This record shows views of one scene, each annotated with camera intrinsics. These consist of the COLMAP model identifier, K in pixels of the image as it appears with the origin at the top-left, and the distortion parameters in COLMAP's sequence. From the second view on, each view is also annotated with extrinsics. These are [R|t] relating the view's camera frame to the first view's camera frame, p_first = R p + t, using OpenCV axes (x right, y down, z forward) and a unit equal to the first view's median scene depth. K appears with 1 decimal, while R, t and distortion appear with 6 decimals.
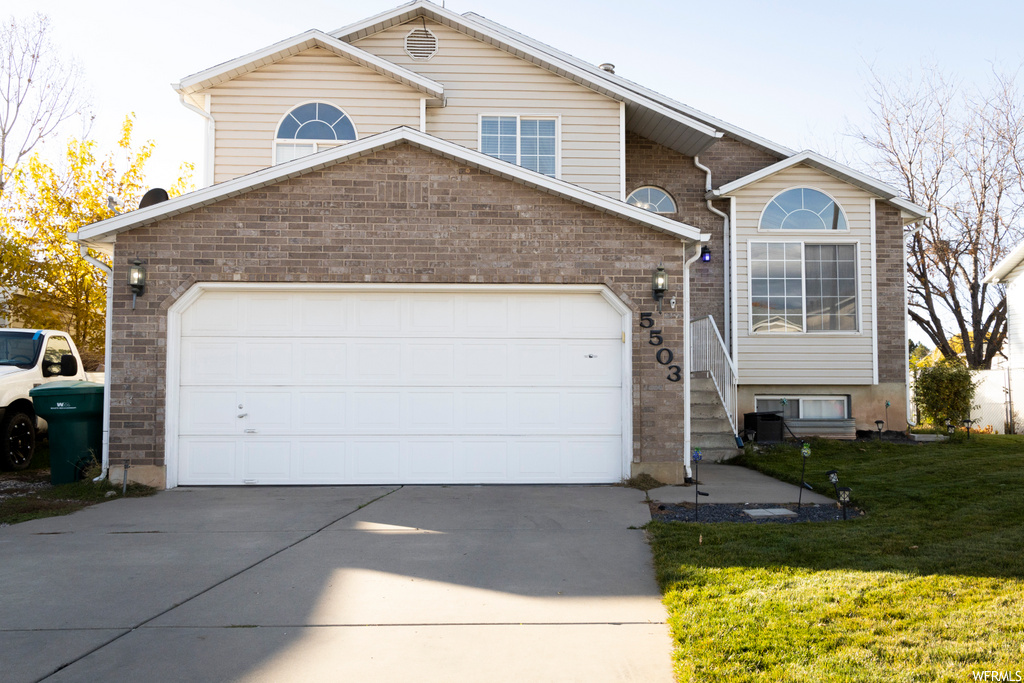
lens RADIAL K [[939.1, 0, 512.0], [0, 939.1, 341.5], [0, 0, 1]] dist [-0.002803, -0.001565]
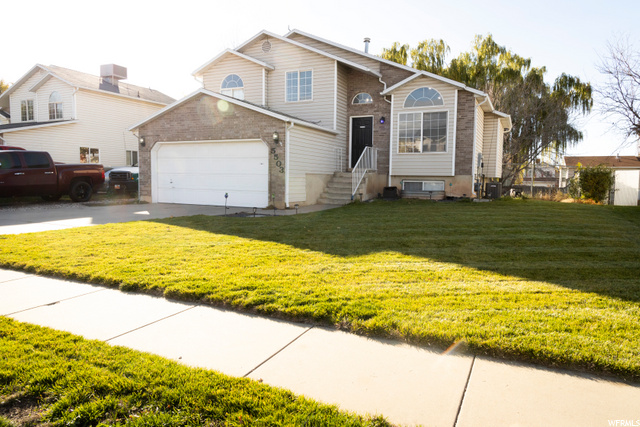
lens RADIAL K [[435.5, 0, 320.0], [0, 435.5, 213.5], [0, 0, 1]] dist [-0.000331, -0.000587]
pose [[0.871233, 0.052062, -0.488102, 0.900216], [0.011320, 0.991964, 0.126010, 0.001132], [0.490740, -0.115309, 0.863642, -0.074832]]
